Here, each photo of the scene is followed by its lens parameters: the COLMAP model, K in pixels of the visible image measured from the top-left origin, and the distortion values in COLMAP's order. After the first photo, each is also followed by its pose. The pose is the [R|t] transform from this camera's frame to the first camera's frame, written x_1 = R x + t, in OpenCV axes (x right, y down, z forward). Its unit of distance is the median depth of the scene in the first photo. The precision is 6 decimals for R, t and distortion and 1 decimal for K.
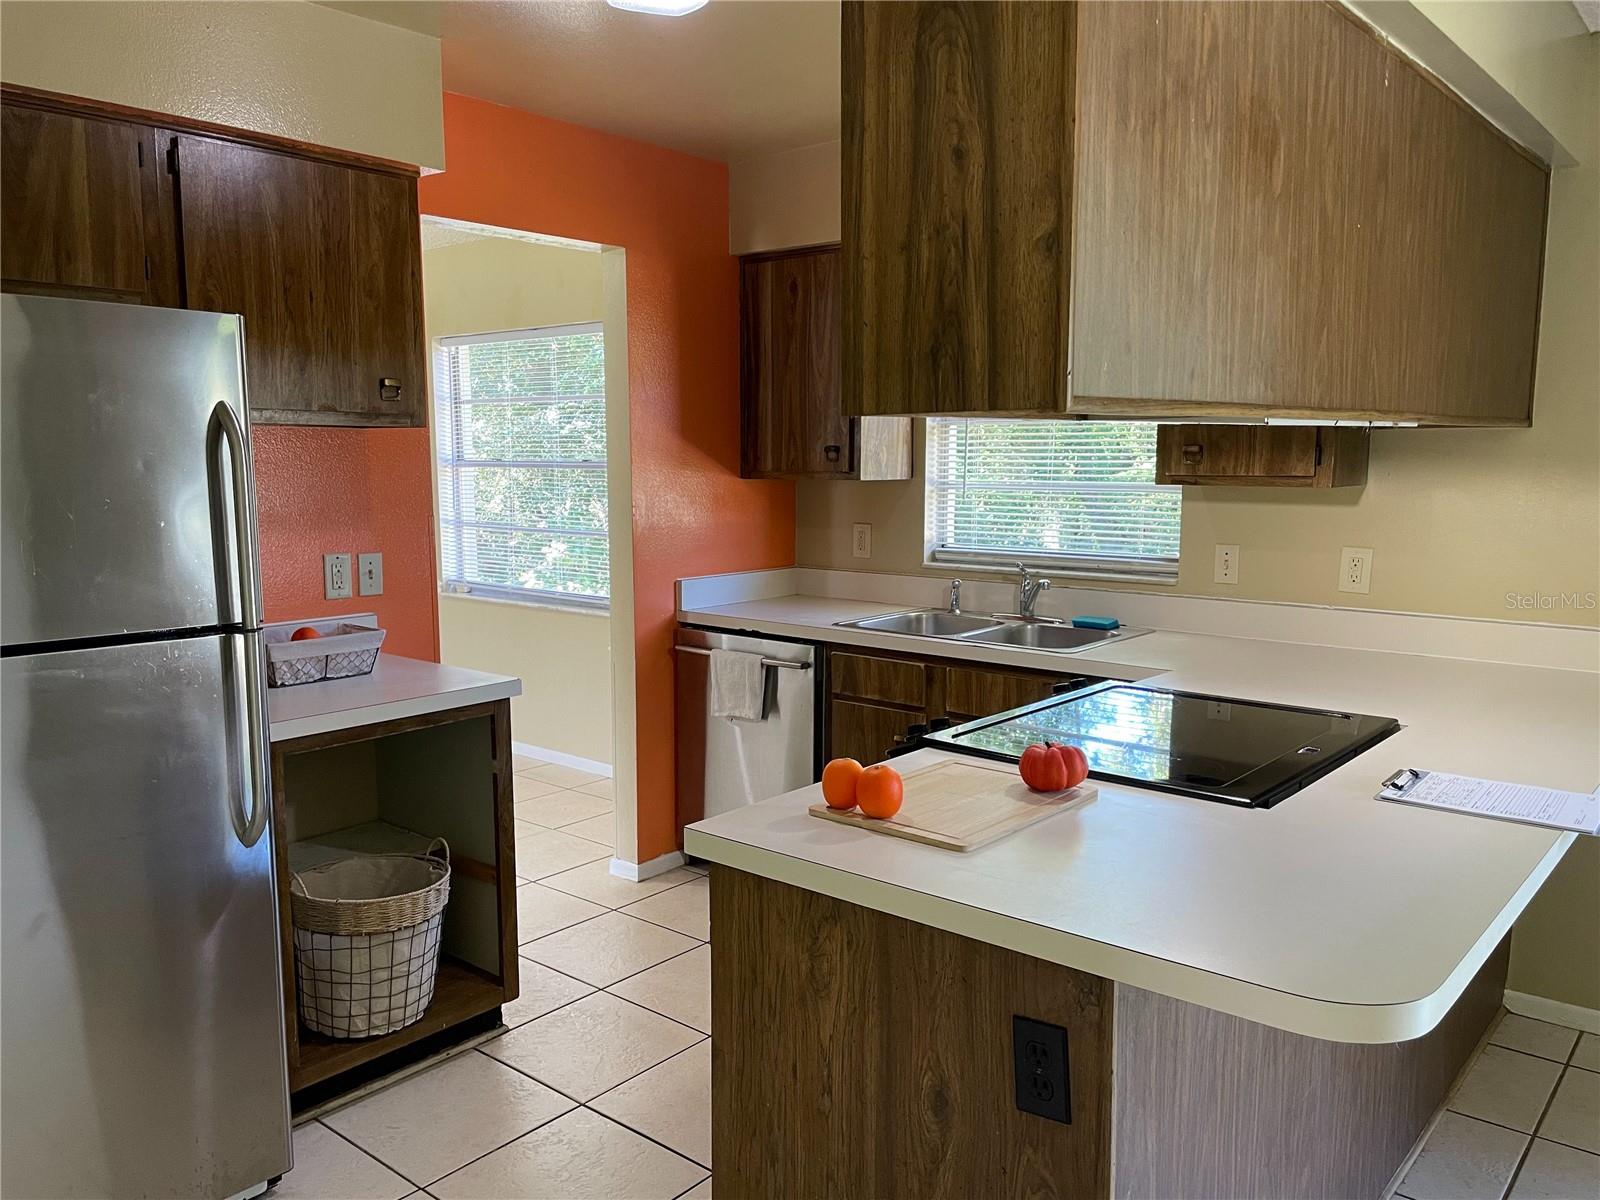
lens RADIAL K [[1214.5, 0, 796.5], [0, 1214.5, 593.3], [0, 0, 1]] dist [0.009460, -0.029048]
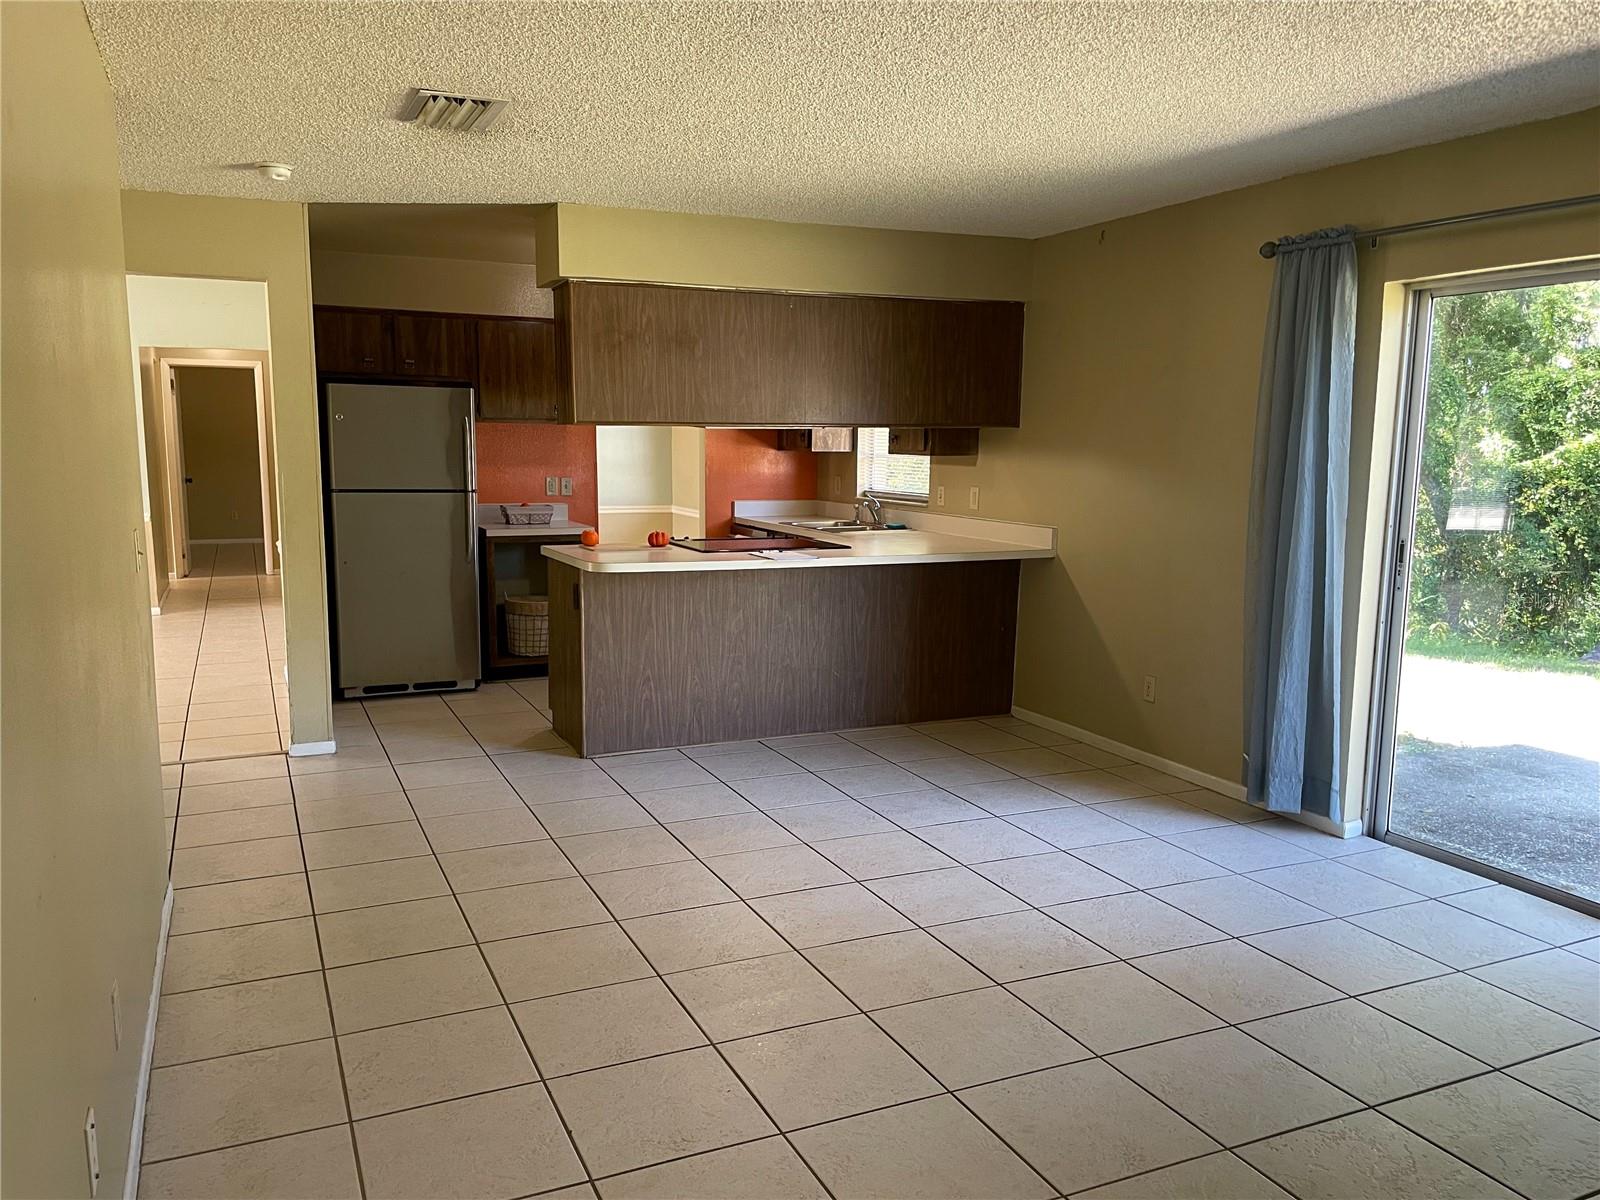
lens RADIAL K [[1214.5, 0, 801.7], [0, 1214.5, 606.9], [0, 0, 1]] dist [0.009460, -0.029048]
pose [[0.900487, 0.070685, -0.429101, 0.987644], [-0.059625, 0.997451, 0.039184, 0.088418], [0.430777, -0.009699, 0.902406, -0.848076]]
